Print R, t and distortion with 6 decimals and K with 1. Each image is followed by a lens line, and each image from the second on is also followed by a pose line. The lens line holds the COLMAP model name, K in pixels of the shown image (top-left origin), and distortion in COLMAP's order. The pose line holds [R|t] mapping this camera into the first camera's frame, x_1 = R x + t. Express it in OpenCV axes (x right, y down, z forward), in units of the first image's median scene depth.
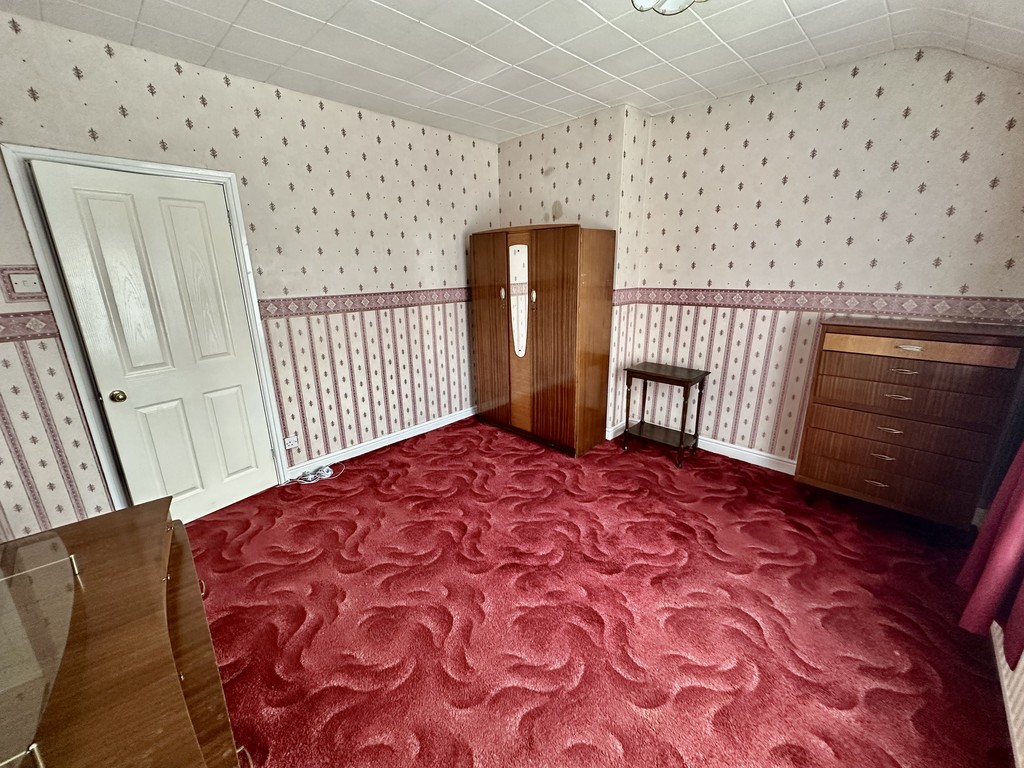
lens RADIAL K [[408.9, 0, 509.8], [0, 408.9, 385.2], [0, 0, 1]] dist [-0.000387, 0.000243]
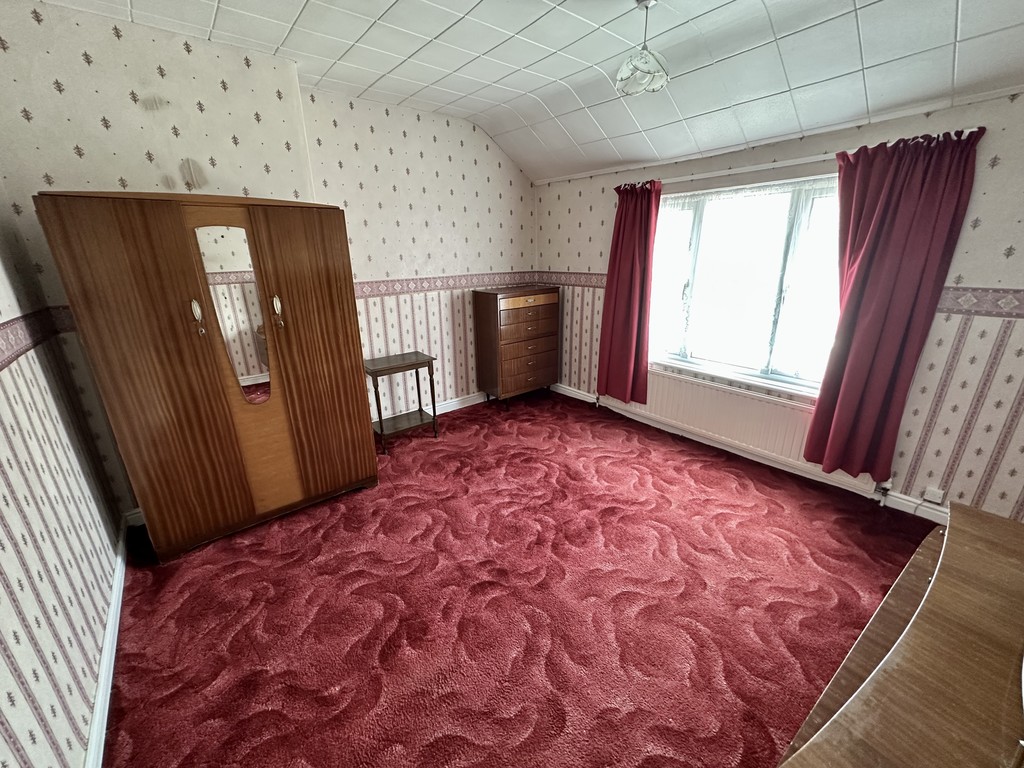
lens RADIAL K [[408.9, 0, 512.9], [0, 408.9, 384.1], [0, 0, 1]] dist [-0.000387, 0.000243]
pose [[0.113977, -0.297011, 0.948047, -0.658552], [0.299277, 0.920203, 0.252308, -0.173696], [-0.947335, 0.254971, 0.193770, 0.612465]]
